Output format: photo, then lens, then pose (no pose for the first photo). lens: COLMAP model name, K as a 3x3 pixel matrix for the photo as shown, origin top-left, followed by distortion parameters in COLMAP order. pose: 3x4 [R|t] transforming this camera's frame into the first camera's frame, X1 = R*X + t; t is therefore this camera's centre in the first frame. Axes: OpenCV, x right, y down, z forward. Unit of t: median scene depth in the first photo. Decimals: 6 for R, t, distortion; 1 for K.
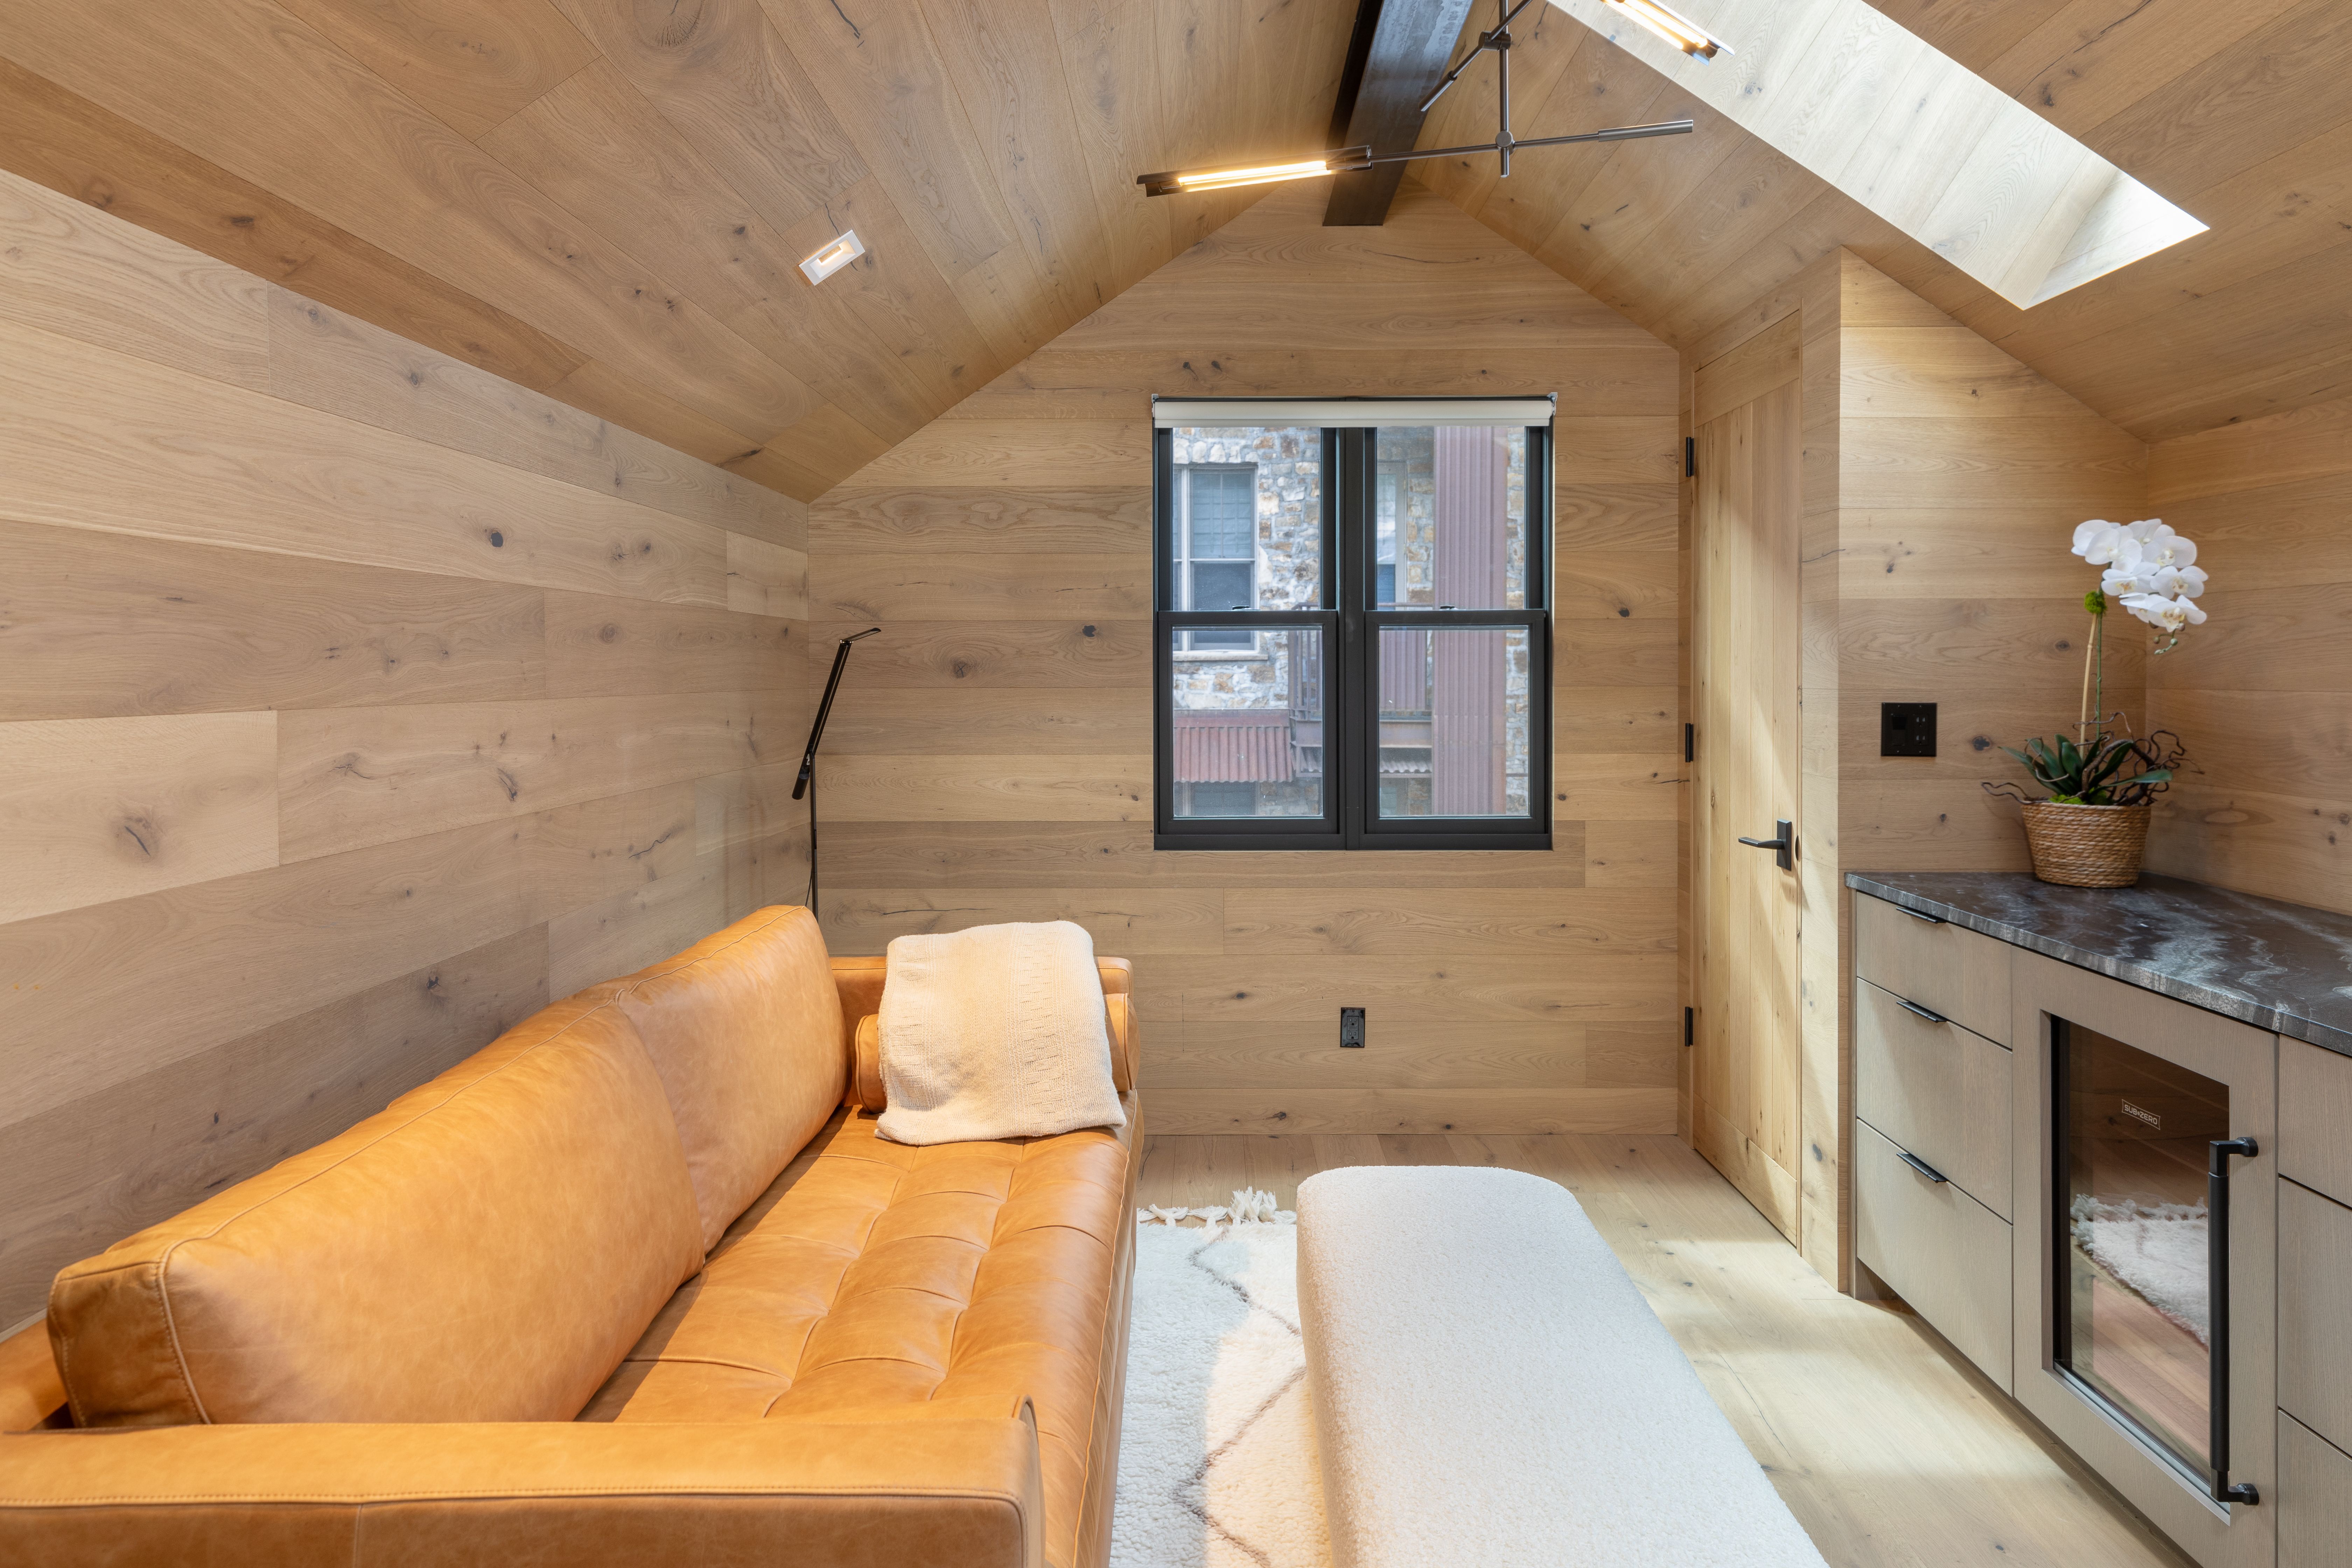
lens RADIAL K [[1480.5, 0, 1178.7], [0, 1480.5, 741.0], [0, 0, 1]] dist [0.005721, -0.002442]
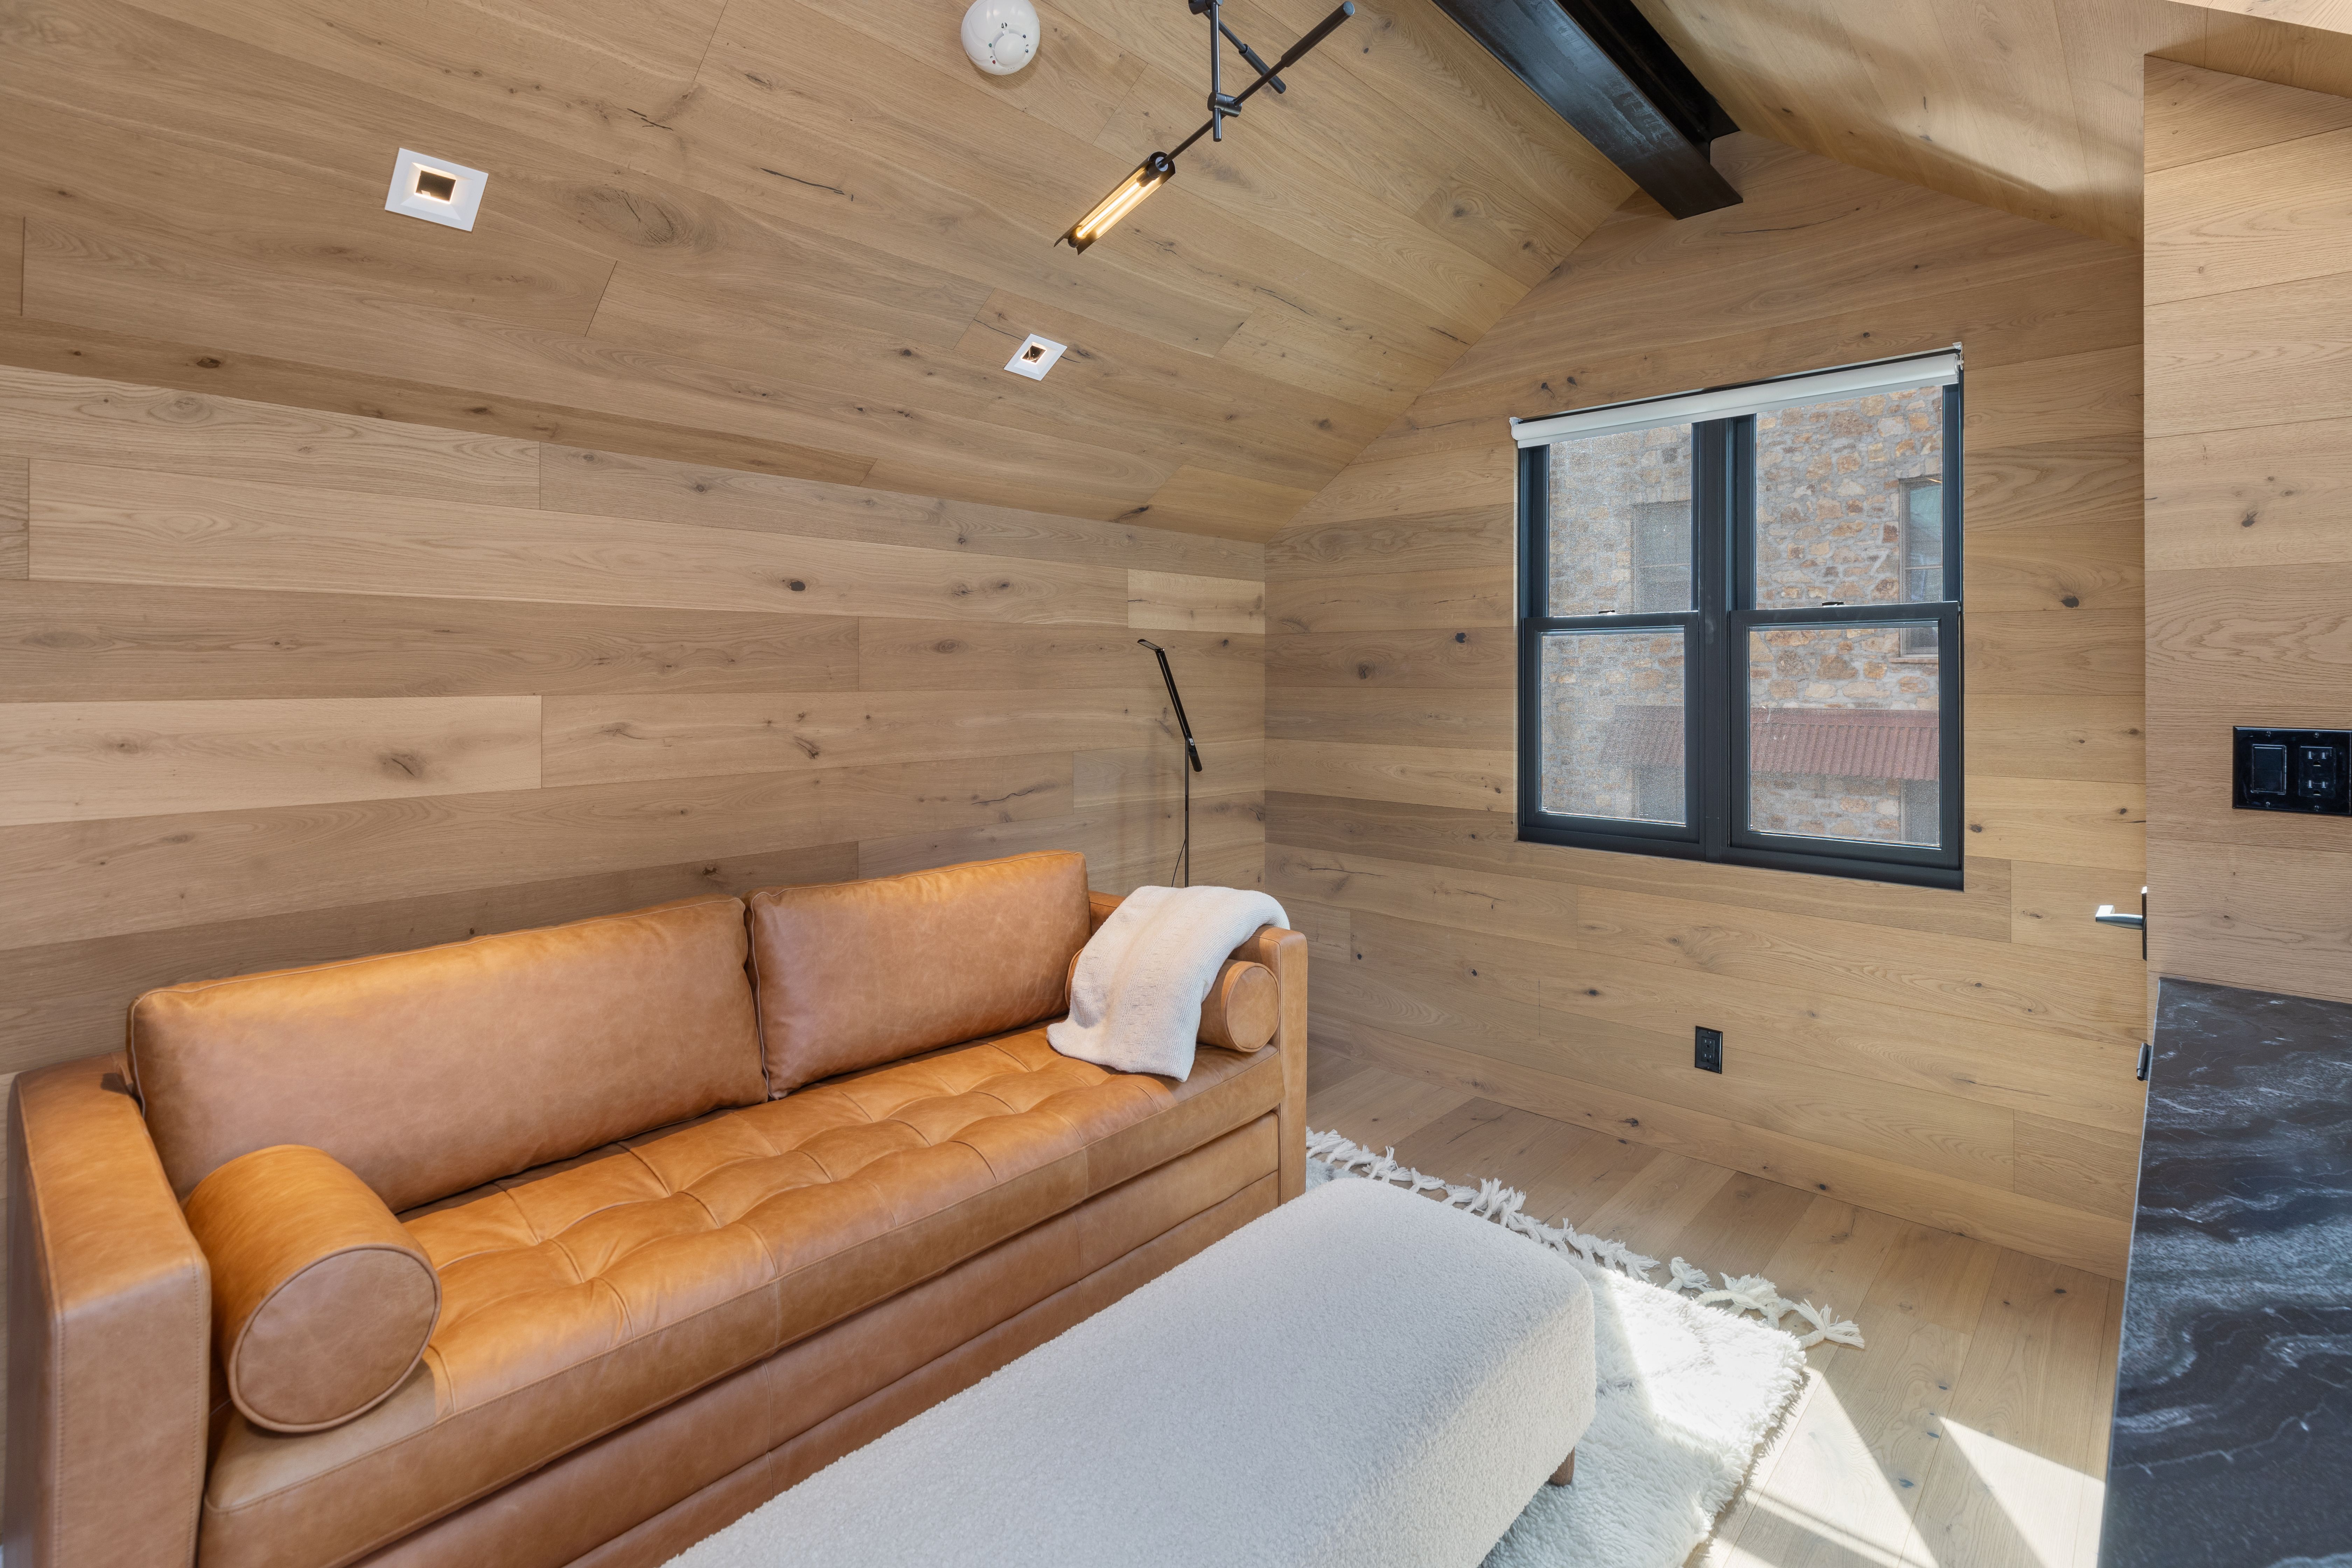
lens RADIAL K [[1096.0, 0, 1170.0], [0, 1096.0, 696.5], [0, 0, 1]] dist [0.005424, -0.000187]
pose [[0.743099, 0.017396, -0.668955, 0.335474], [-0.034064, 0.999349, -0.011851, -0.012910], [0.668314, 0.031594, 0.743208, 0.244499]]
